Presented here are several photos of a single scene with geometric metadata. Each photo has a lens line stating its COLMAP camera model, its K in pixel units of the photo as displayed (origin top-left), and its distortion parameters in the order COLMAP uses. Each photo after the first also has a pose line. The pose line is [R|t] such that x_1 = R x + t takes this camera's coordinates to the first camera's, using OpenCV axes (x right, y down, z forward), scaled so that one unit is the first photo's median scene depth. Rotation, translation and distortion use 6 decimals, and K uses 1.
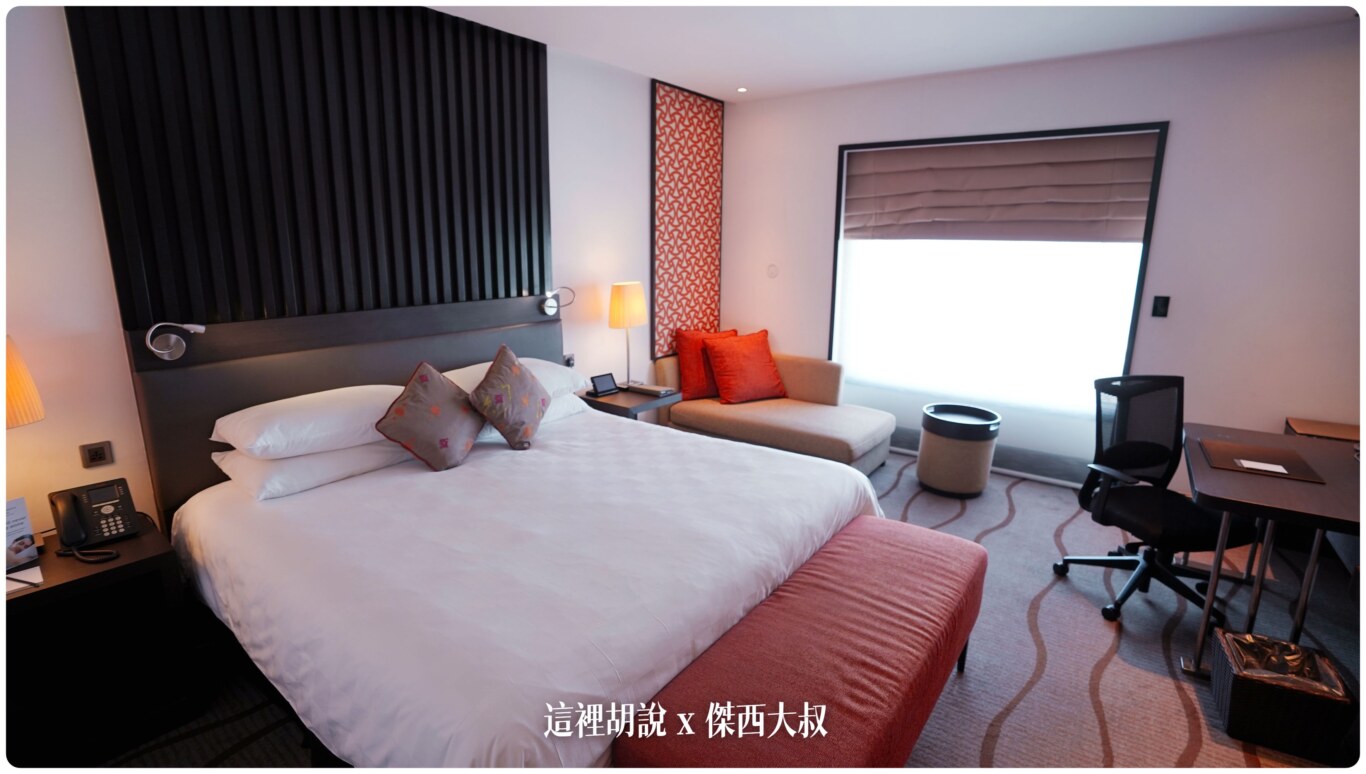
lens RADIAL K [[623.9, 0, 675.8], [0, 623.9, 380.4], [0, 0, 1]] dist [-0.070827, 0.025943]
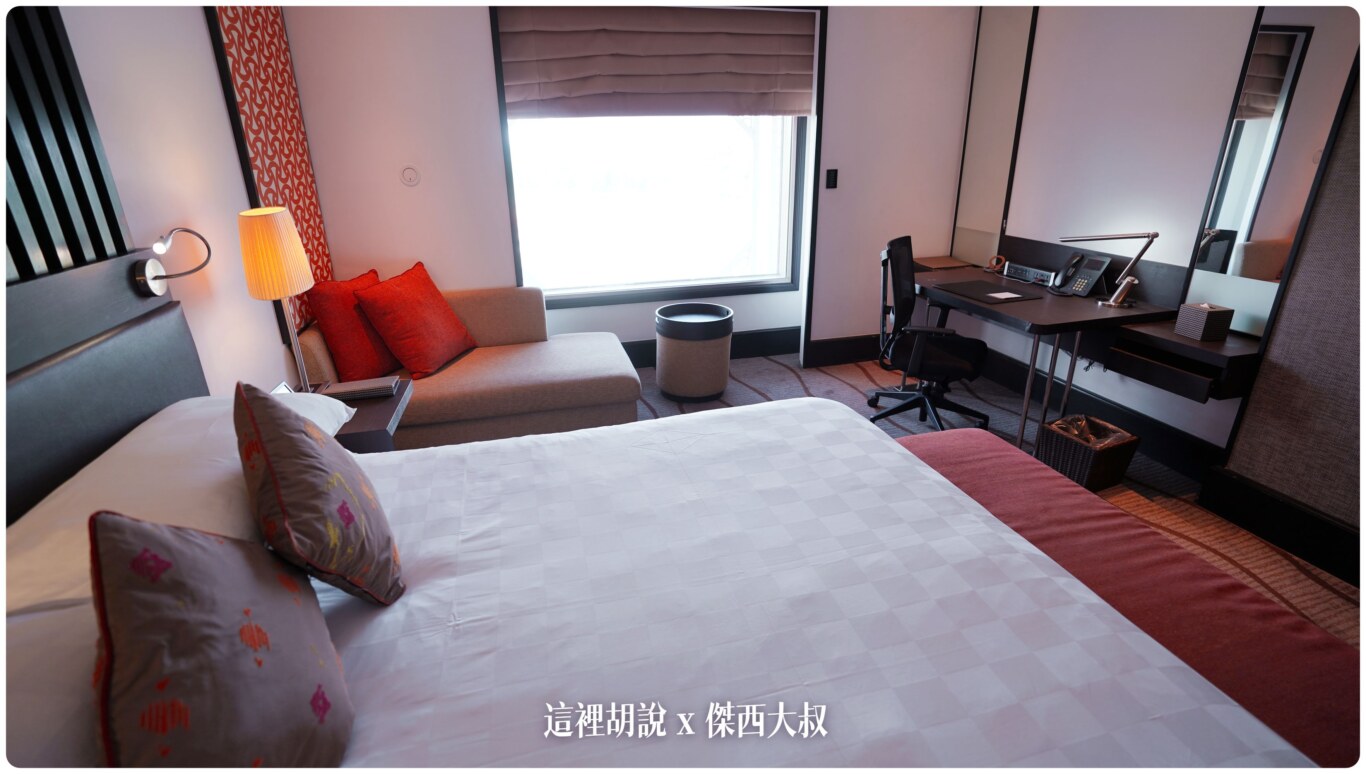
lens RADIAL K [[636.4, 0, 660.7], [0, 636.4, 393.0], [0, 0, 1]] dist [-0.072005, 0.027793]
pose [[0.625139, -0.309221, 0.716647, -0.326971], [0.195311, 0.950937, 0.239941, -0.077470], [-0.755682, -0.010028, 0.654862, 0.460324]]
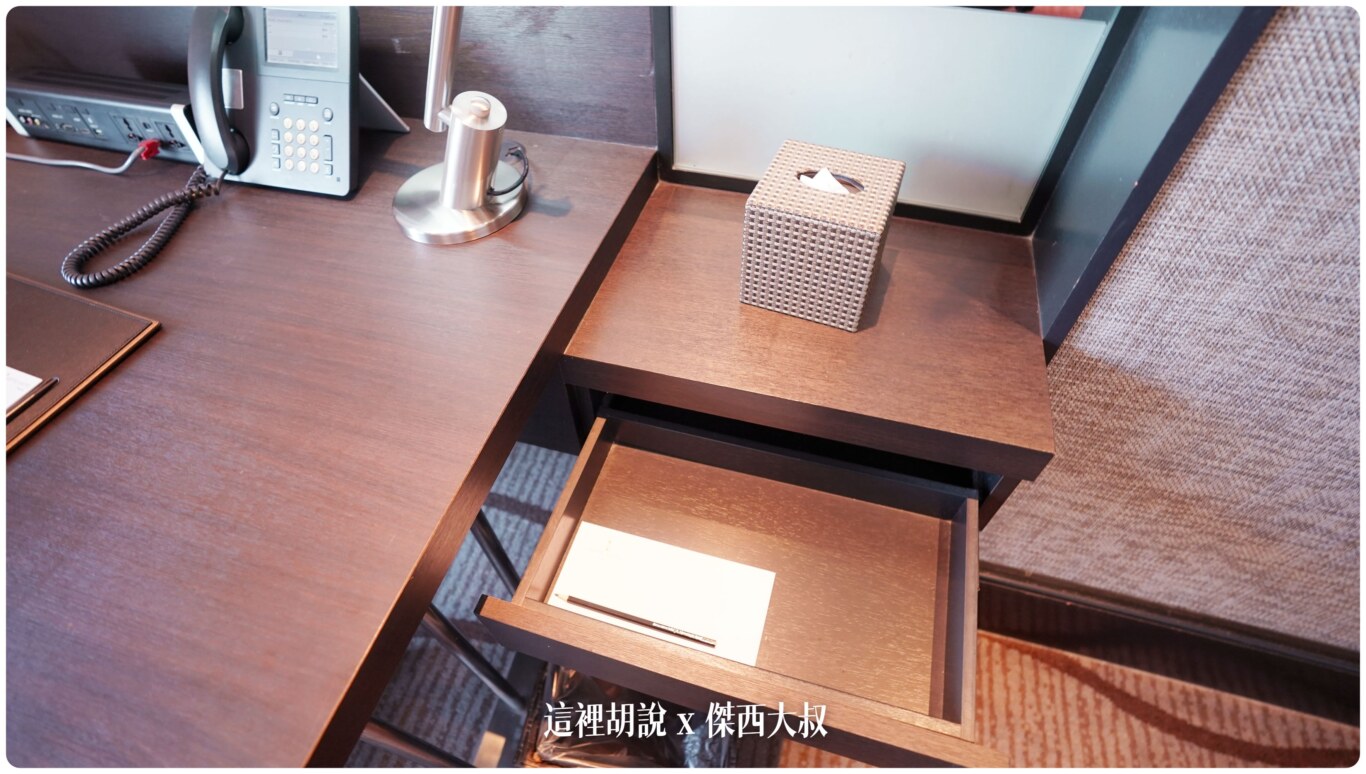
lens RADIAL K [[623.9, 0, 675.8], [0, 623.9, 380.4], [0, 0, 1]] dist [-0.070827, 0.025943]
pose [[-0.348792, -0.722195, 0.597310, 0.514159], [0.216473, 0.558019, 0.801096, 0.013798], [-0.911857, 0.408717, -0.038296, 0.512905]]
